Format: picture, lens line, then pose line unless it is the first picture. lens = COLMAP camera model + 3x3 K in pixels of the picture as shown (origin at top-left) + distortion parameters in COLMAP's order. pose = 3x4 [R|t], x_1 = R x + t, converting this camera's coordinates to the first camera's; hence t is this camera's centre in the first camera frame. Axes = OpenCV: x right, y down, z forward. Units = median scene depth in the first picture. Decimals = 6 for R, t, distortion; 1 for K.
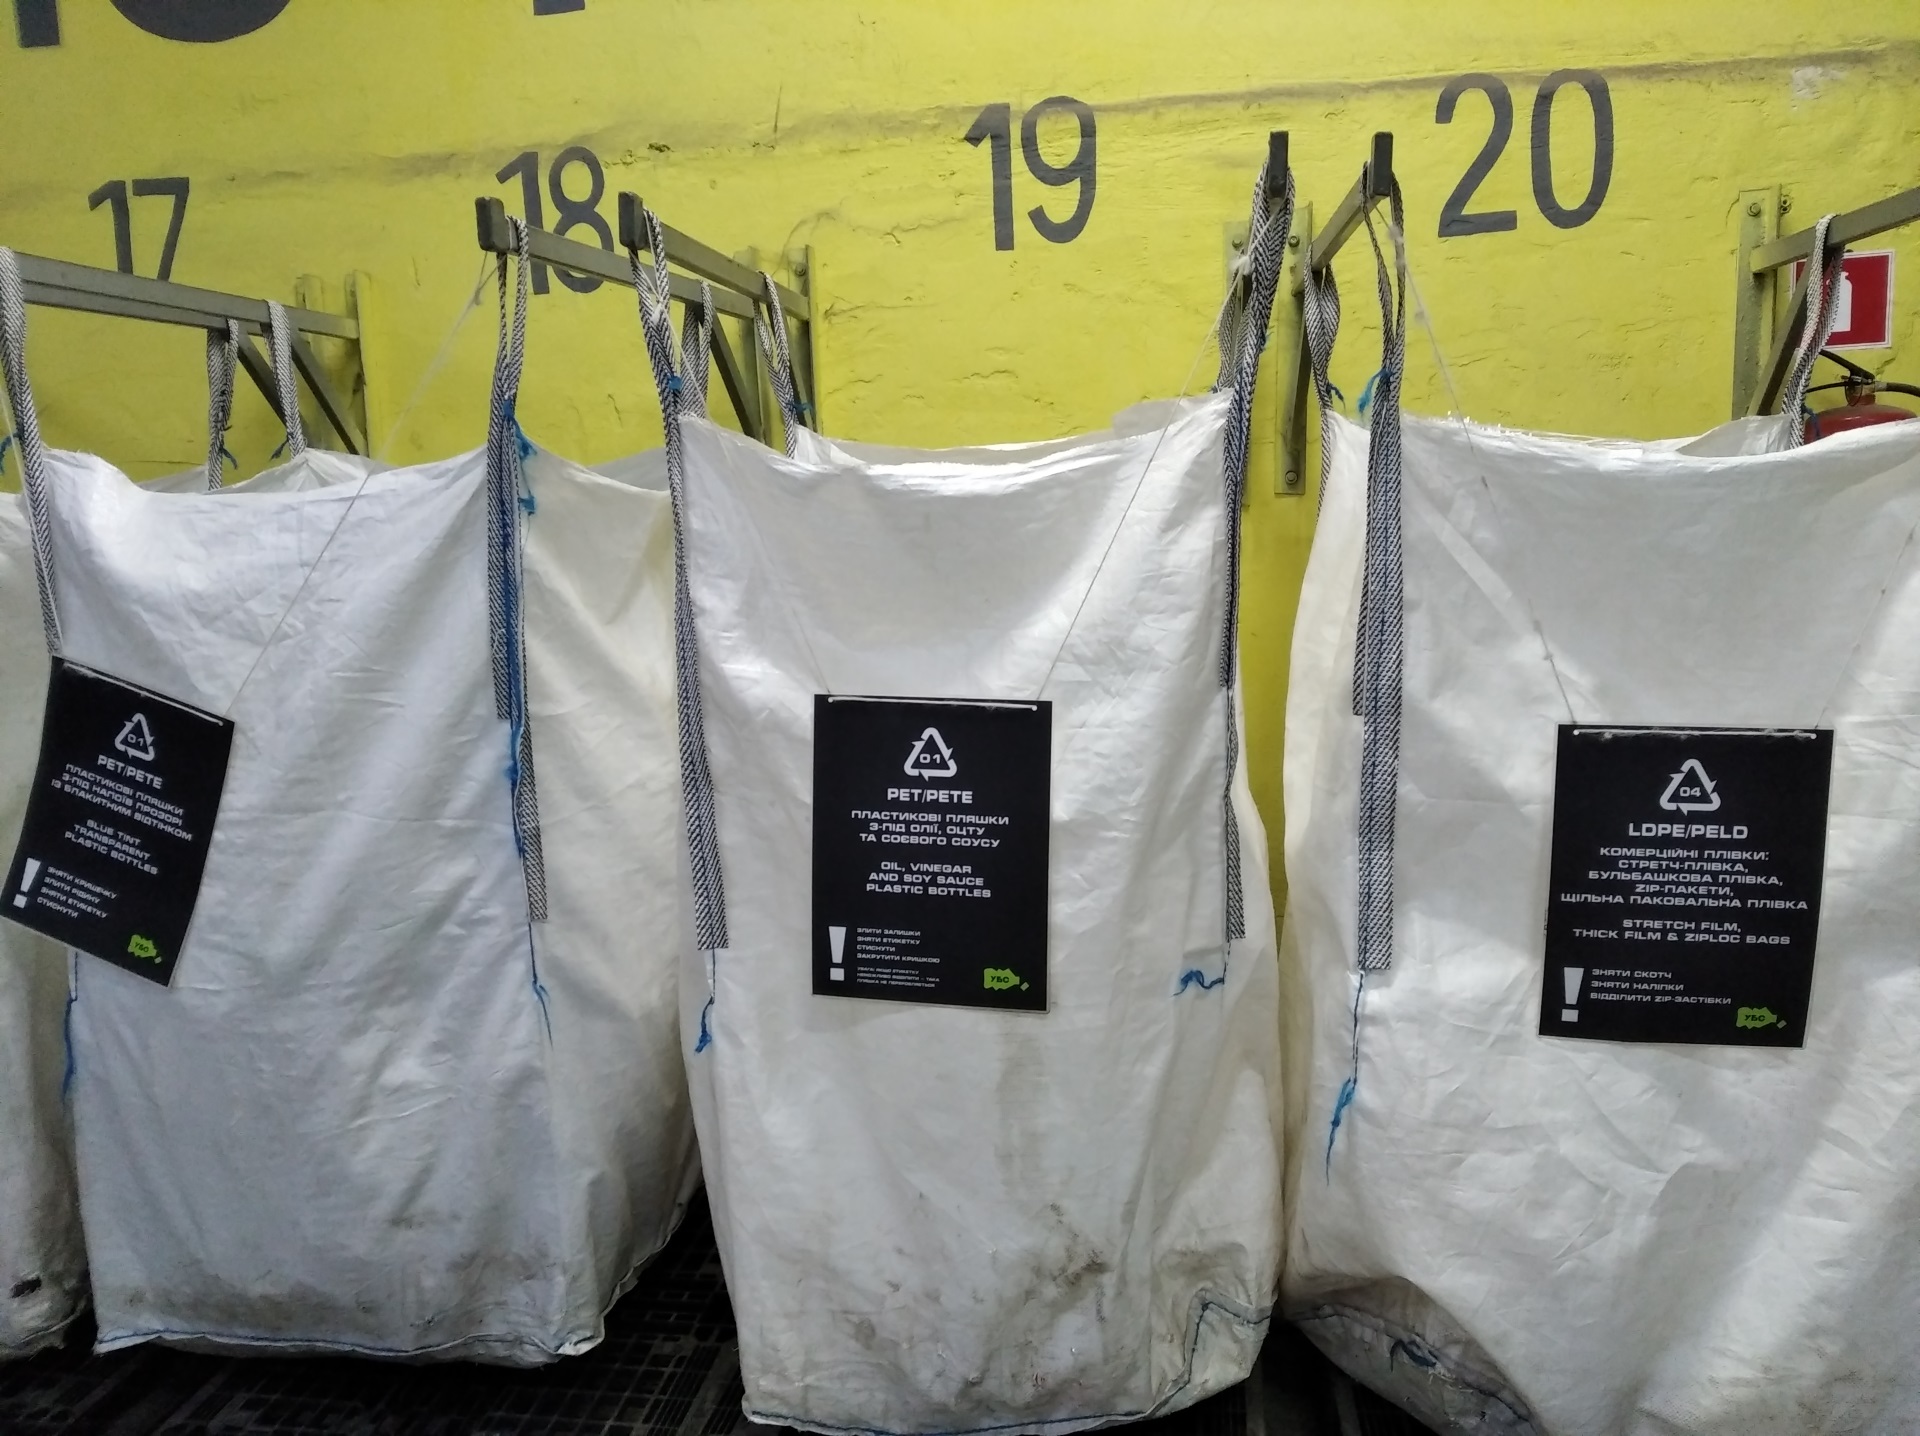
lens RADIAL K [[1465.9, 0, 956.6], [0, 1465.9, 685.7], [0, 0, 1]] dist [0.008431, -0.009390]
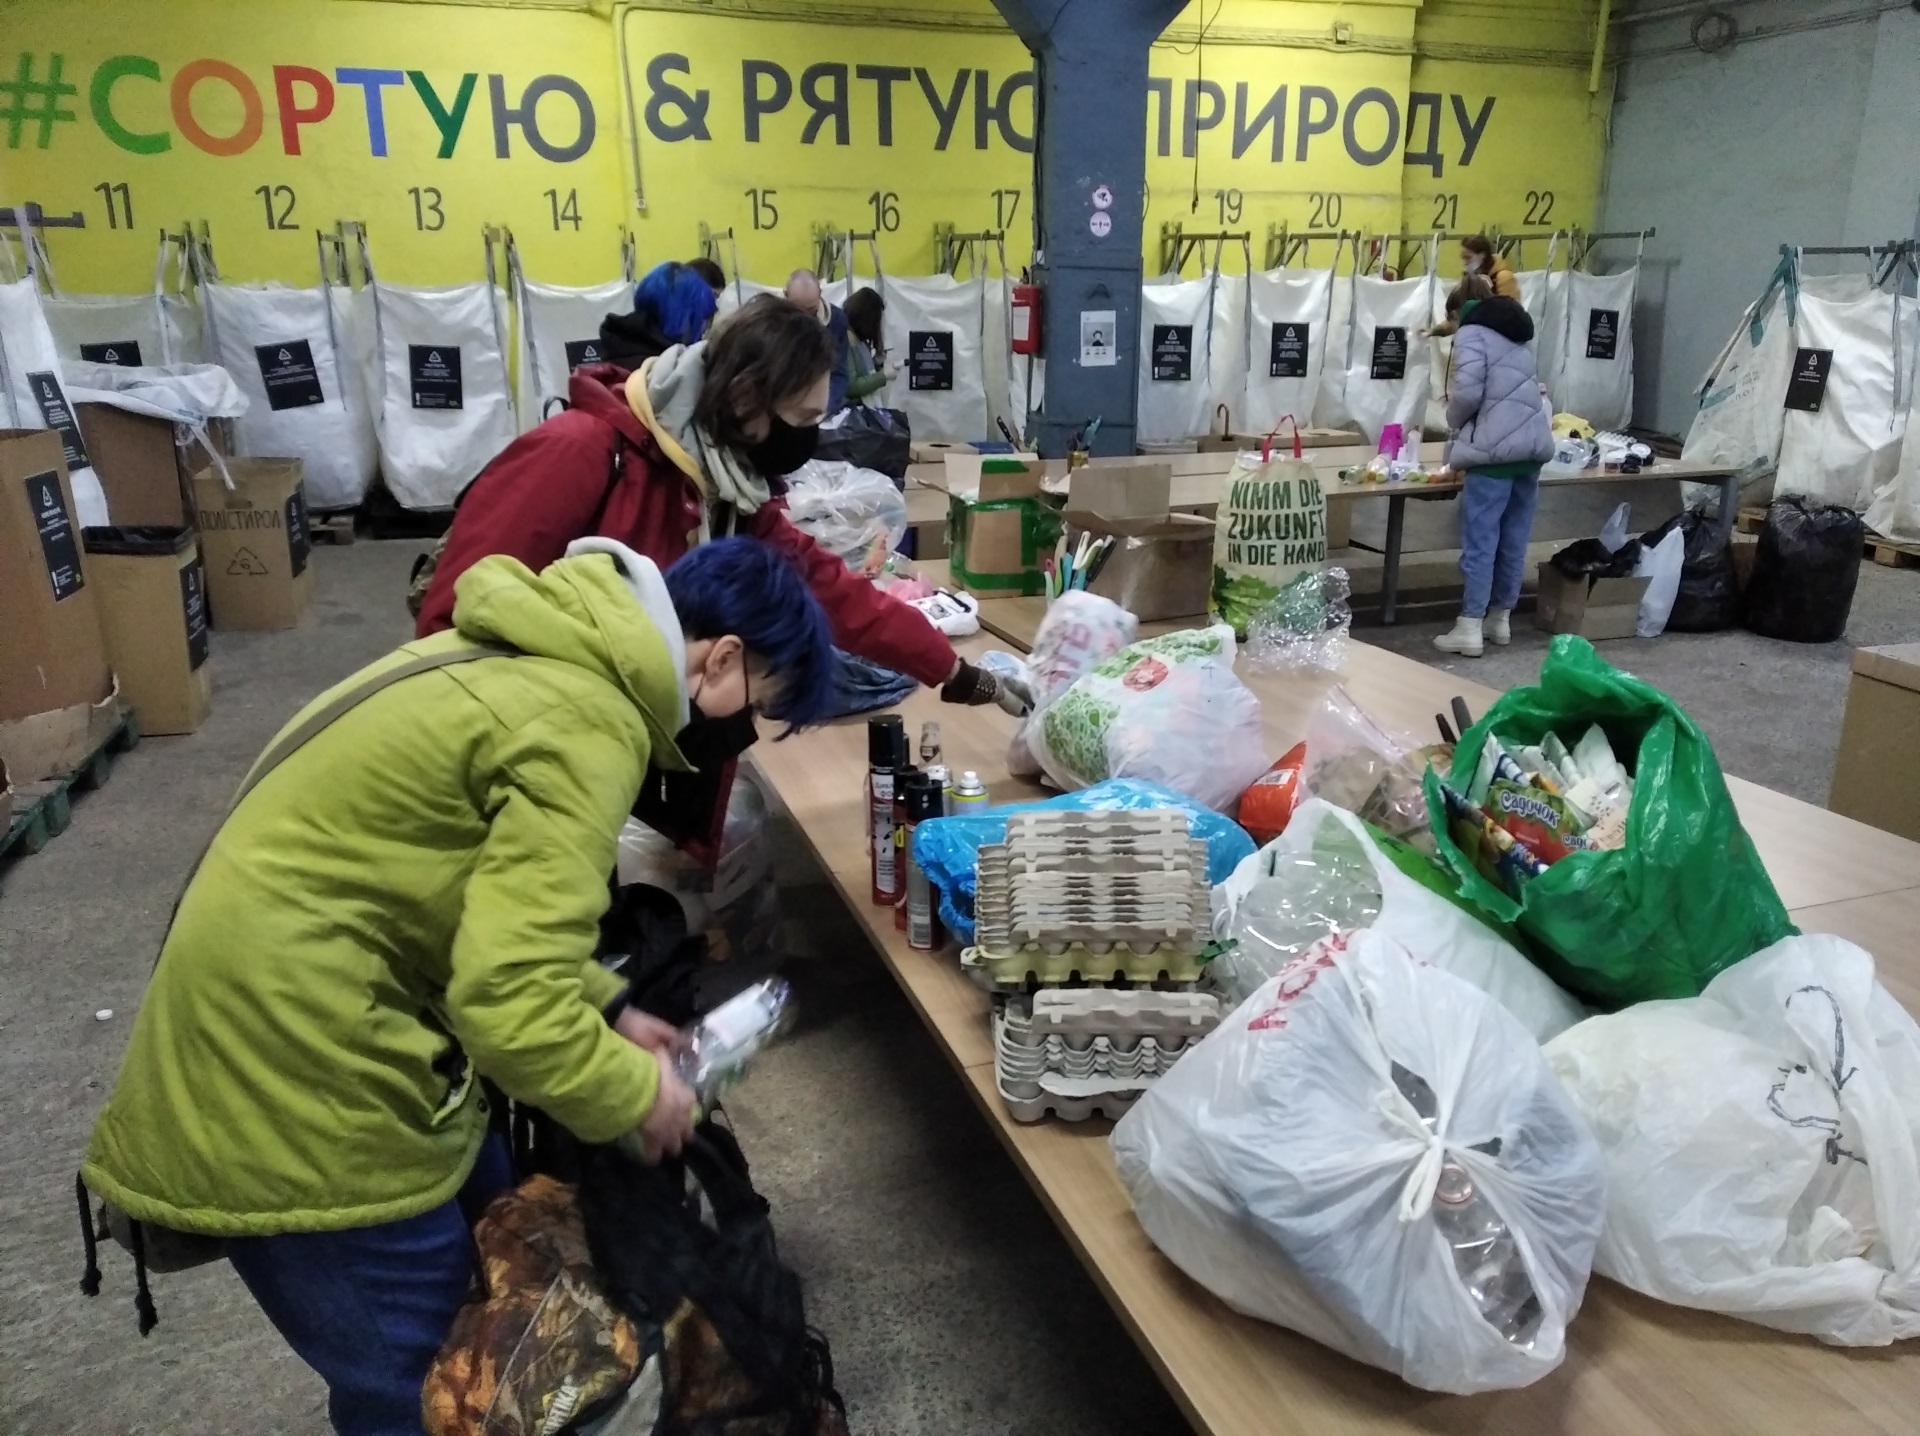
lens RADIAL K [[1465.9, 0, 1004.0], [0, 1465.9, 713.3], [0, 0, 1]] dist [0.008431, -0.009390]
pose [[0.866007, -0.119416, 0.485564, -3.387221], [0.044706, 0.985667, 0.162674, 0.454881], [-0.498030, -0.119169, 0.858932, -3.057941]]
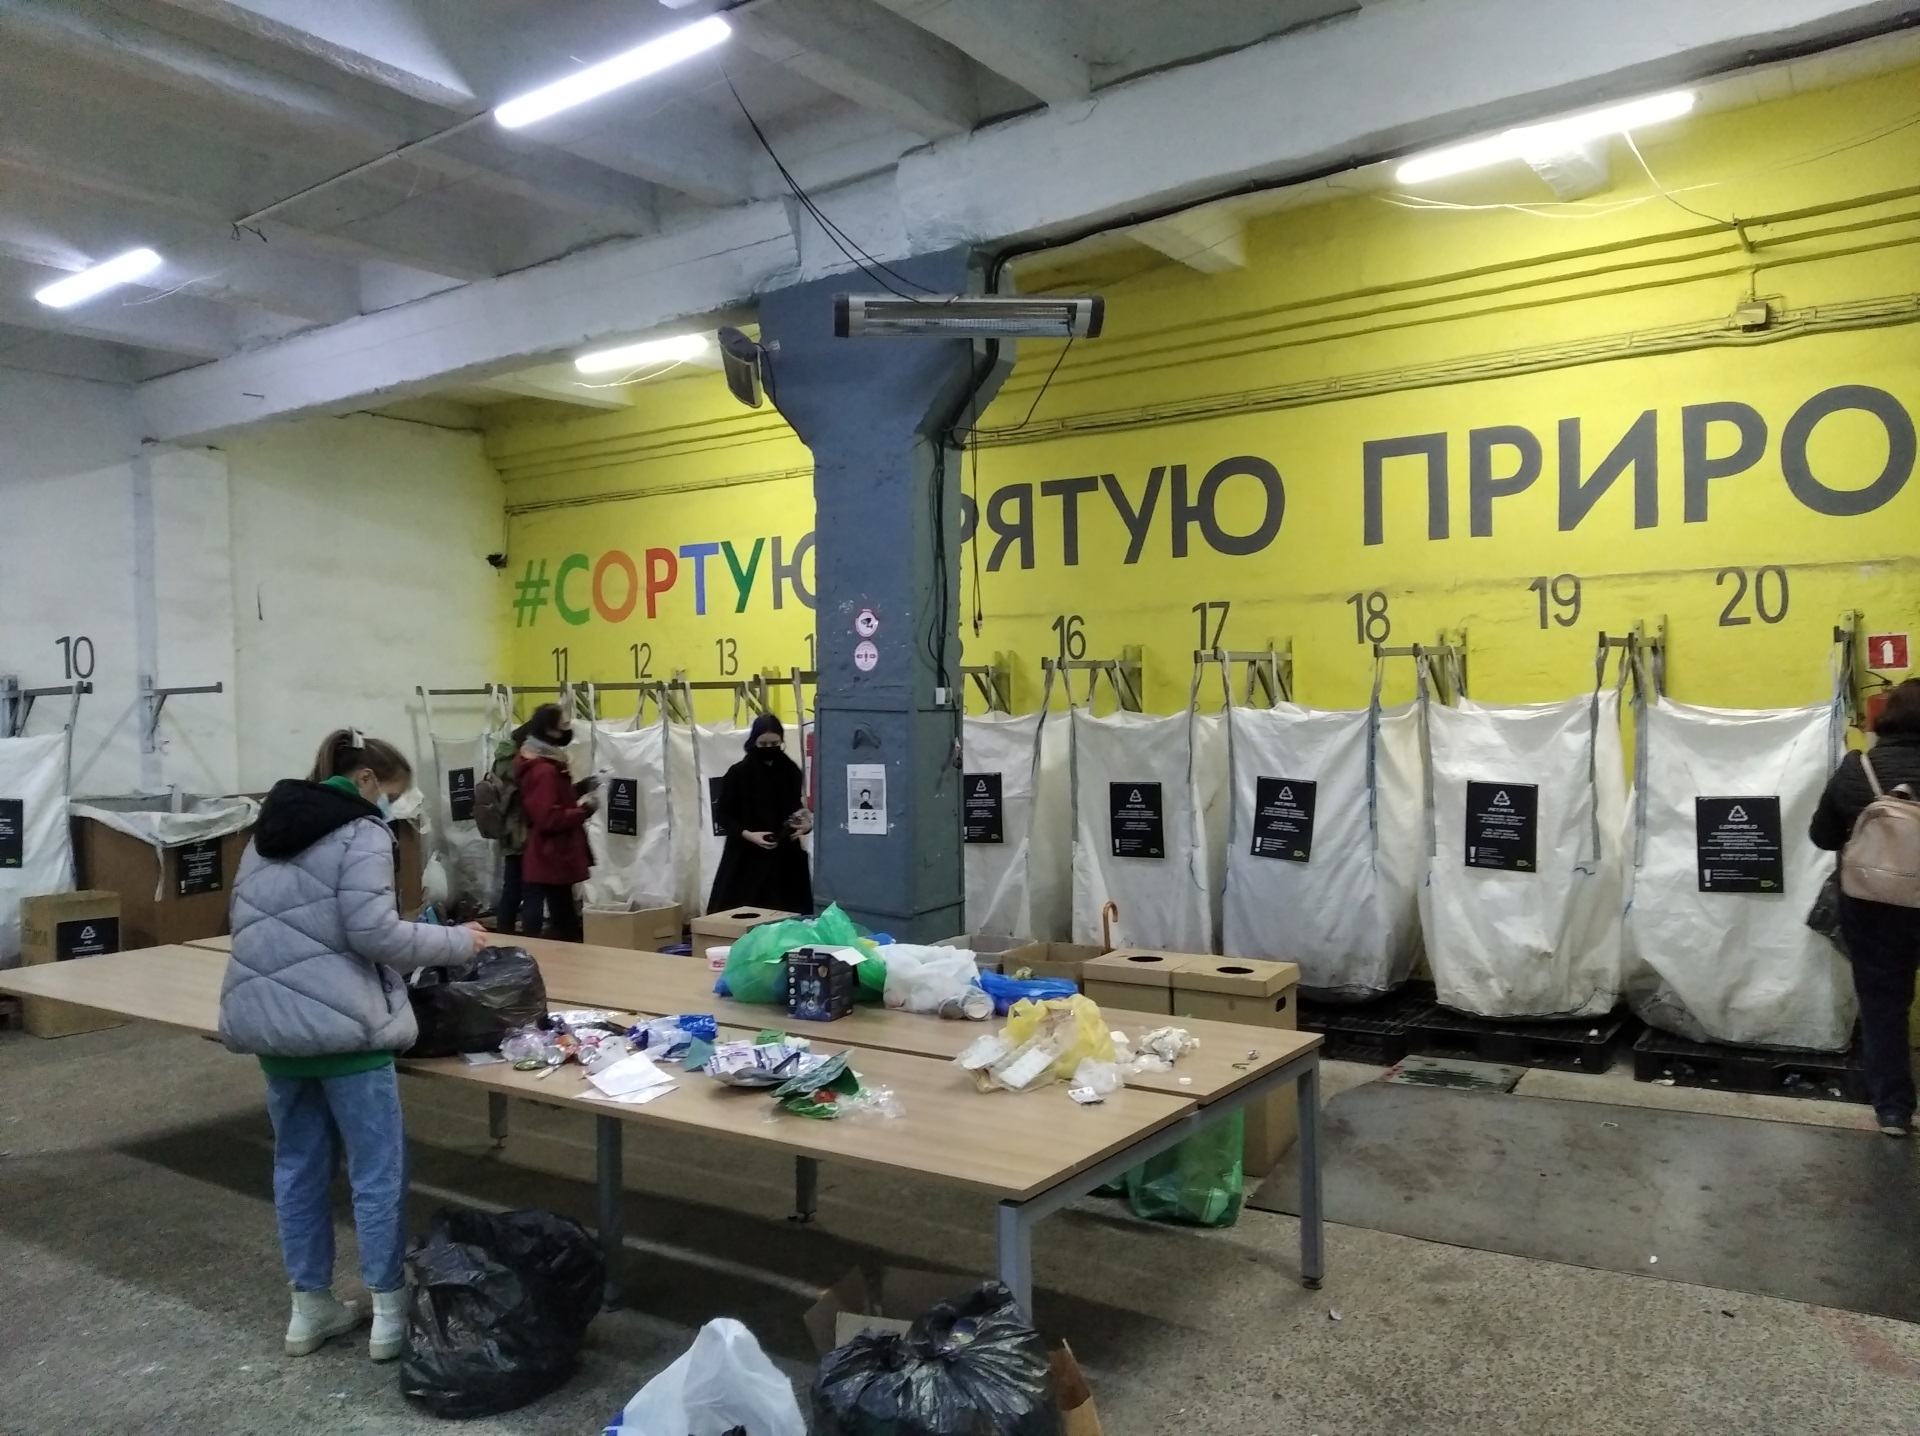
lens RADIAL K [[1465.9, 0, 958.0], [0, 1465.9, 745.6], [0, 0, 1]] dist [0.008431, -0.009390]
pose [[0.913812, 0.020481, -0.405620, 0.185384], [-0.056840, 0.995348, -0.077795, 0.231028], [0.402139, 0.094146, 0.910725, -2.337793]]
